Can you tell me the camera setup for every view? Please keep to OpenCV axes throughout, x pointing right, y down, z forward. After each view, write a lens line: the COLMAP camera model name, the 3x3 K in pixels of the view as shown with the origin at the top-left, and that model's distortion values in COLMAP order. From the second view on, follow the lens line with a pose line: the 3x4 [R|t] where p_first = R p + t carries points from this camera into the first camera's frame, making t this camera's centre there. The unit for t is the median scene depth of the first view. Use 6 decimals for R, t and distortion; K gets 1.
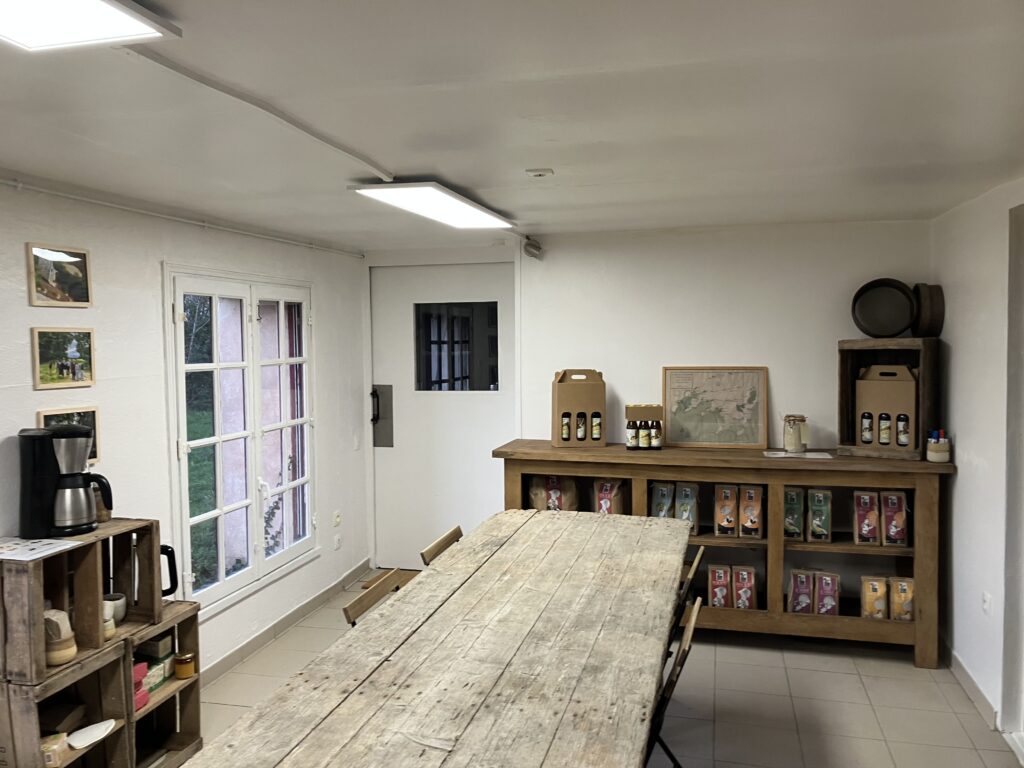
lens RADIAL K [[830.4, 0, 512.0], [0, 830.4, 381.7], [0, 0, 1]] dist [0.003604, 0.000900]
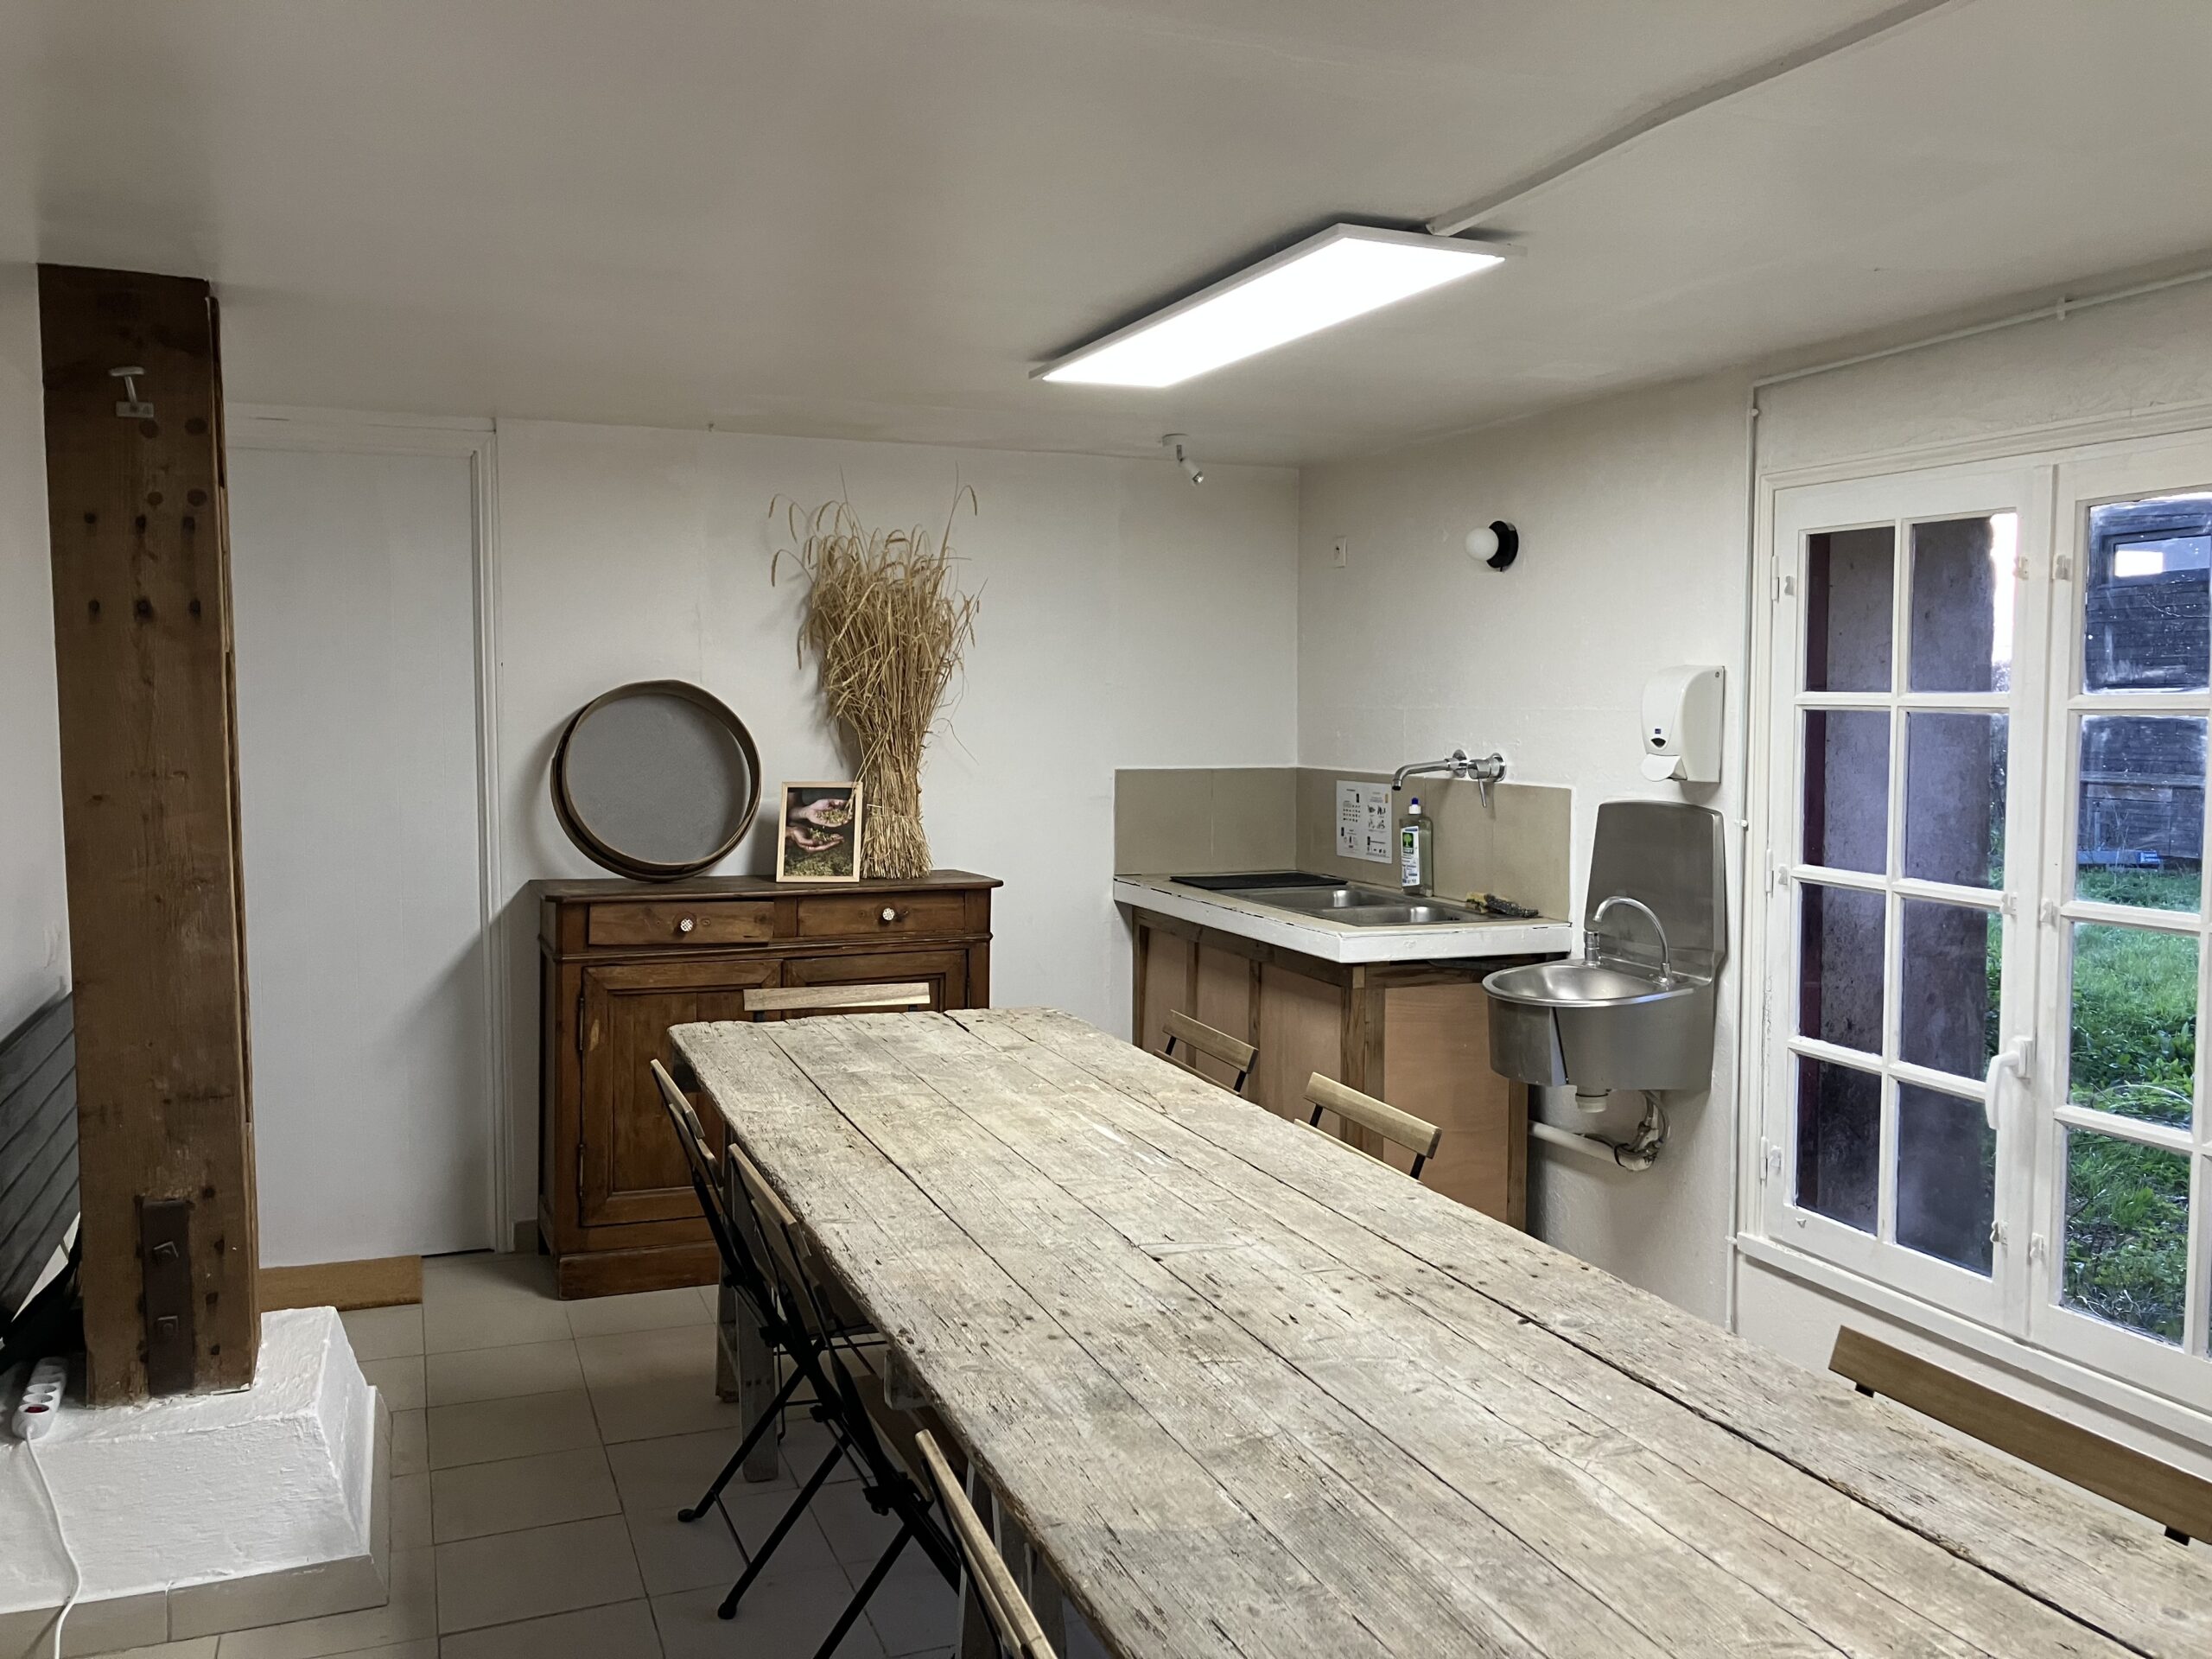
lens RADIAL K [[1793.8, 0, 1106.0], [0, 1793.8, 824.5], [0, 0, 1]] dist [0.003604, 0.000900]
pose [[-0.811489, 0.054171, -0.581852, 0.598367], [-0.025035, 0.991557, 0.127230, -0.042928], [0.583832, 0.117813, -0.803281, 1.682641]]
